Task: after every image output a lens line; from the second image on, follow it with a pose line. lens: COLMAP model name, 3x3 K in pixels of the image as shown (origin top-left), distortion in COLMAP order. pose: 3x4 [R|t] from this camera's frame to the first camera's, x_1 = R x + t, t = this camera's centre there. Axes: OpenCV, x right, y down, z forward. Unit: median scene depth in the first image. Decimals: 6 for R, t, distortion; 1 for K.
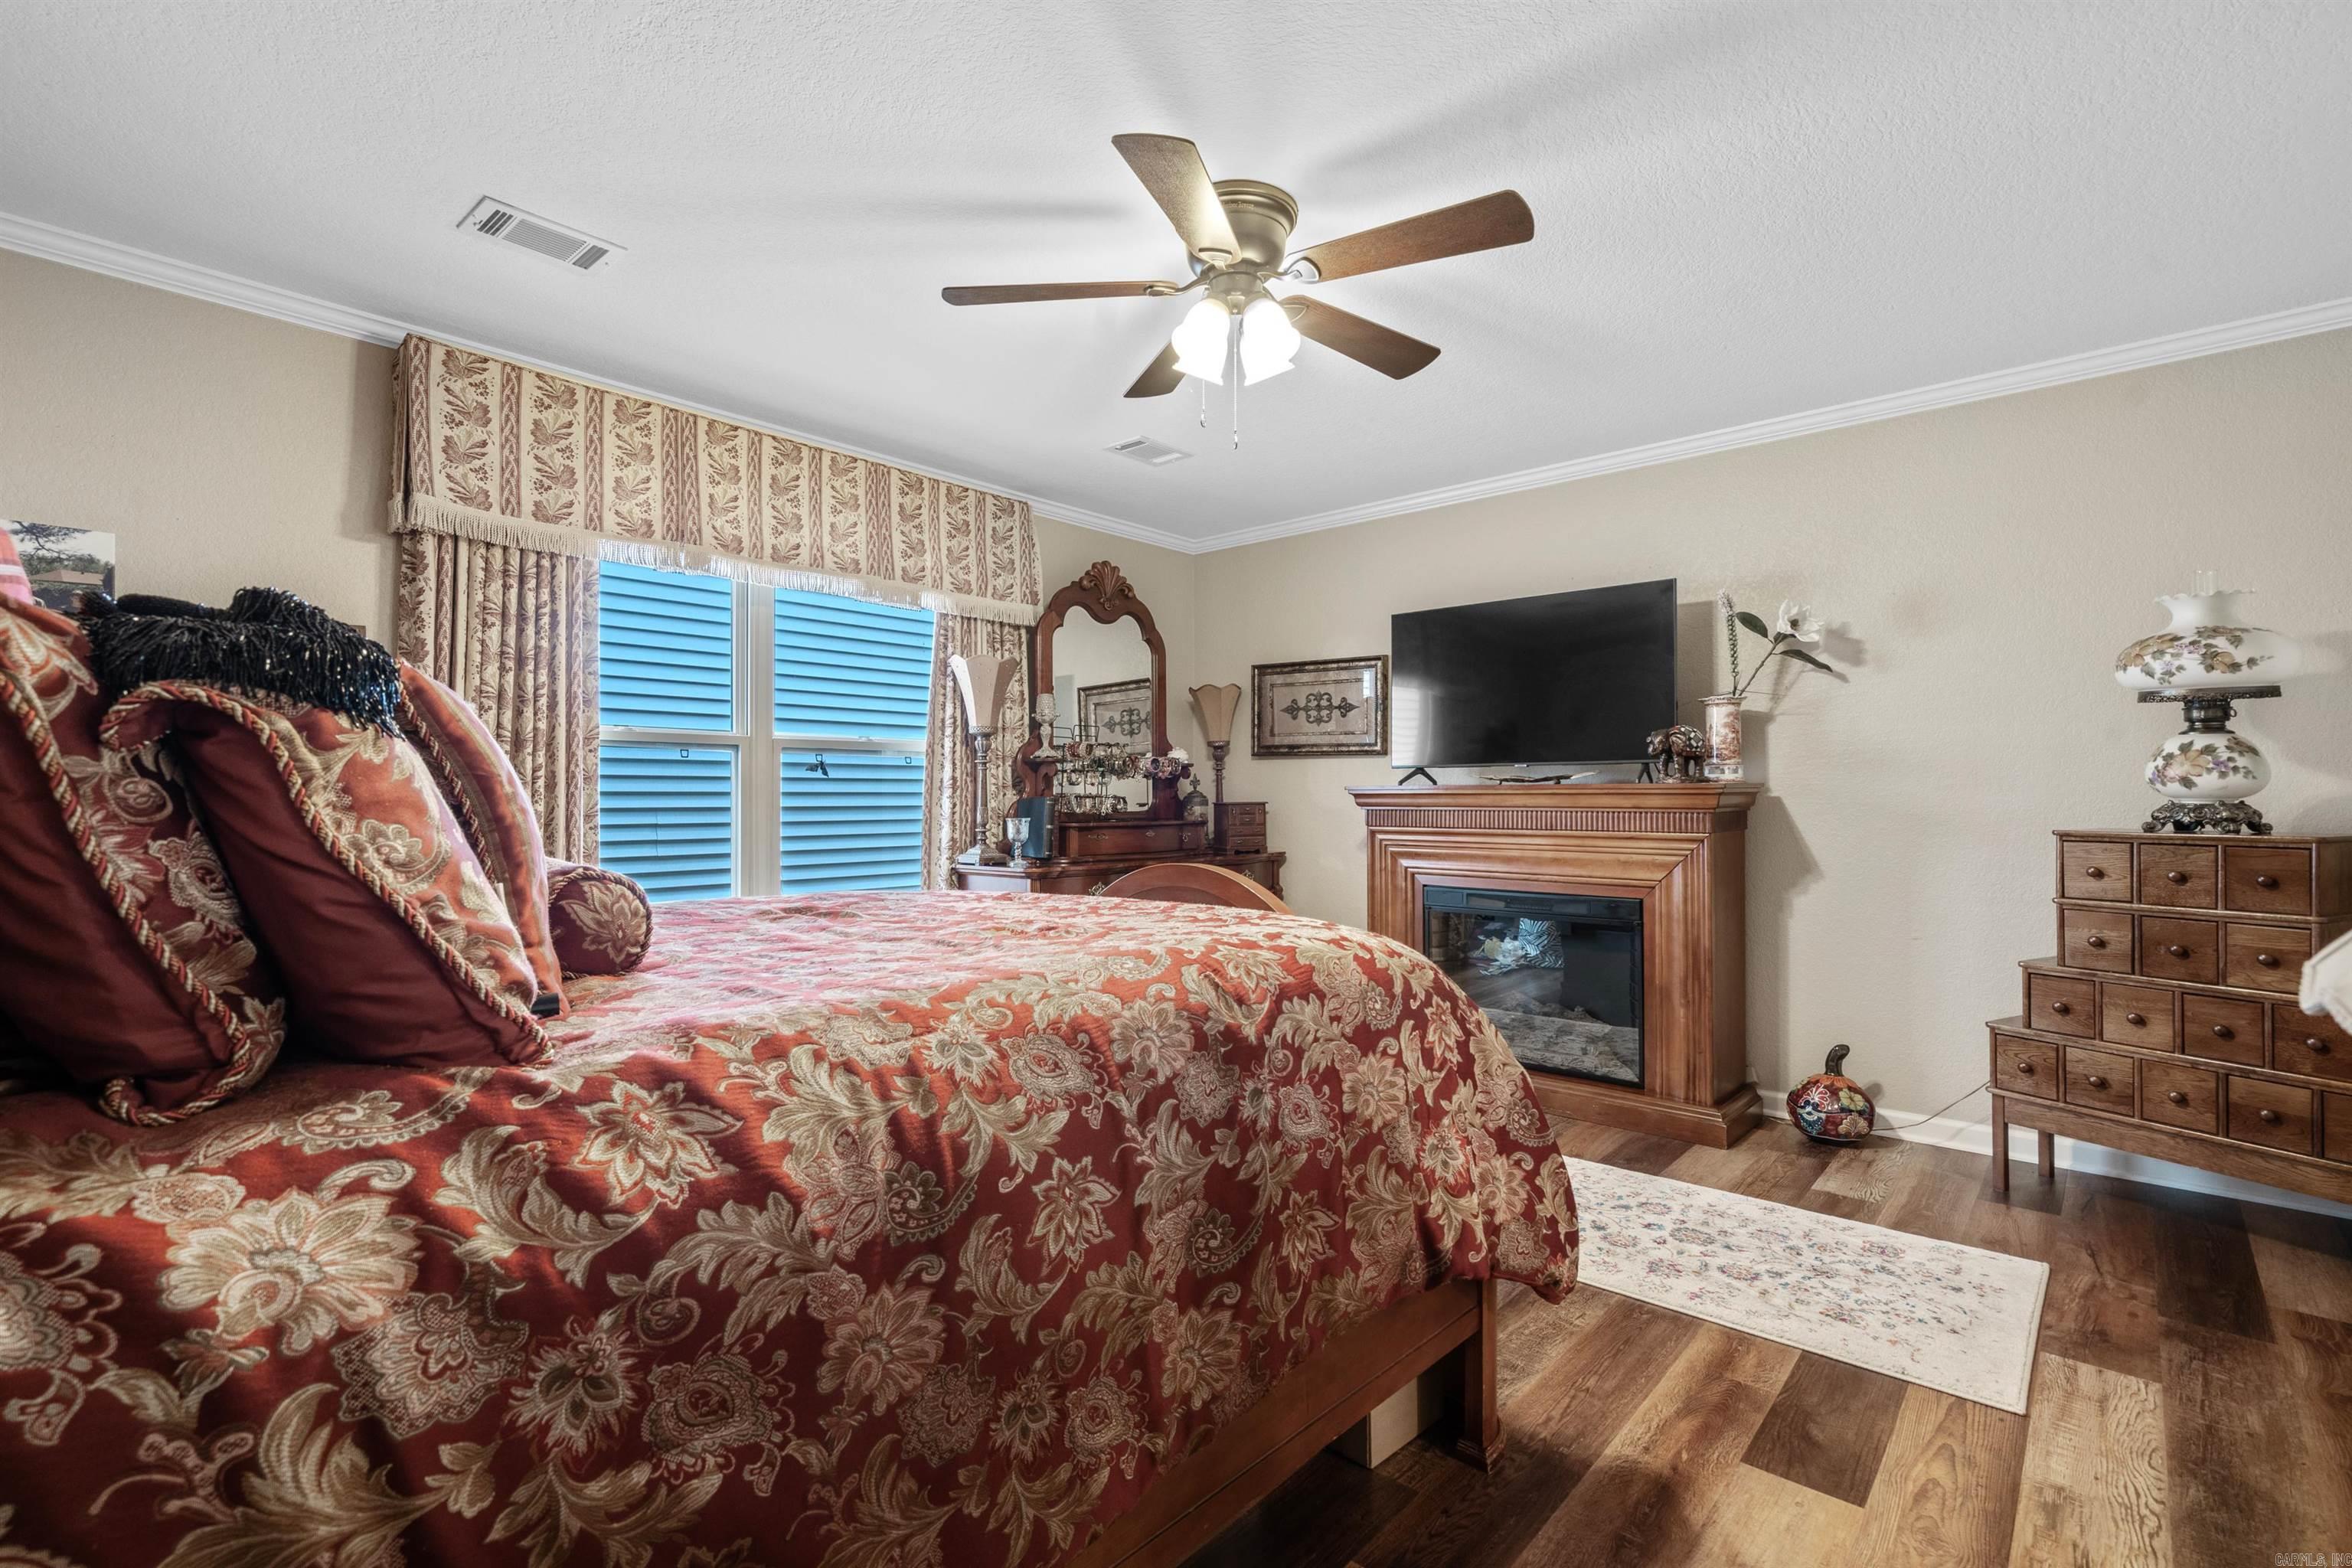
lens RADIAL K [[1079.1, 0, 1174.0], [0, 1079.1, 767.1], [0, 0, 1]] dist [-0.001530, 0.000242]
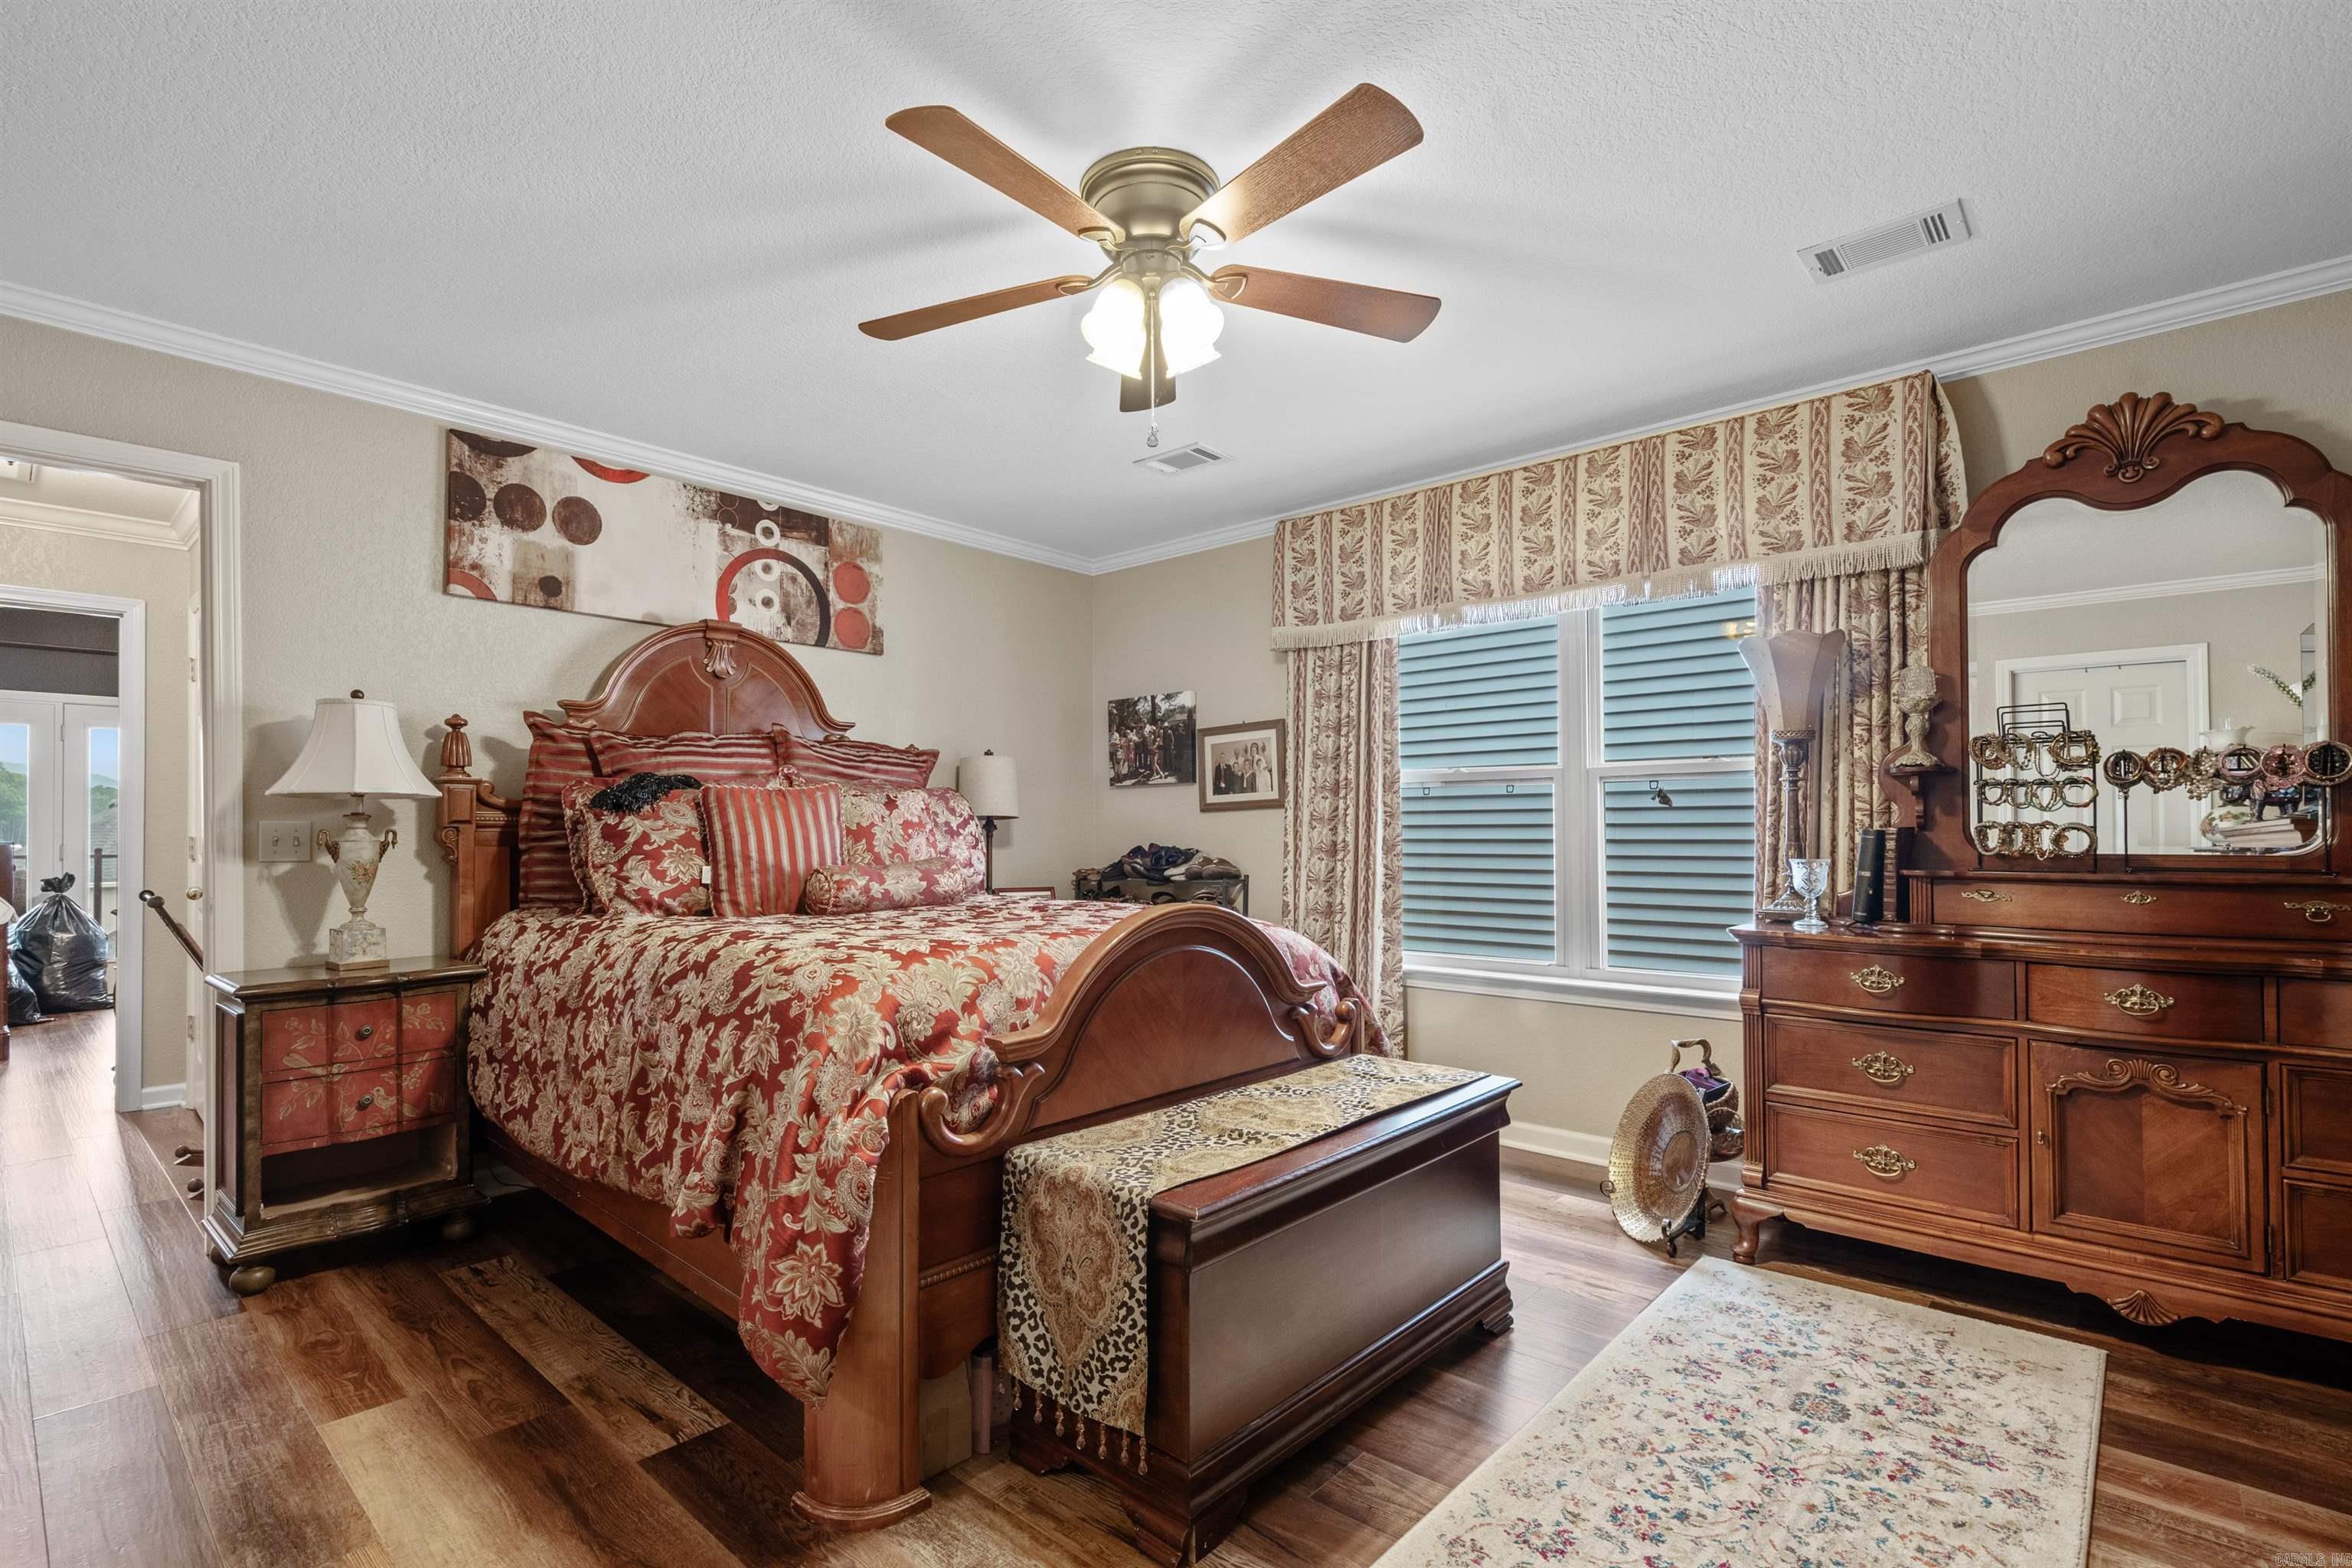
lens RADIAL K [[1083.5, 0, 1162.6], [0, 1083.5, 808.9], [0, 0, 1]] dist [-0.003099, 0.000553]
pose [[-0.010793, -0.020611, -0.999729, 0.639734], [0.028647, 0.999371, -0.020912, 0.020219], [0.999531, -0.028865, -0.010195, 0.681865]]
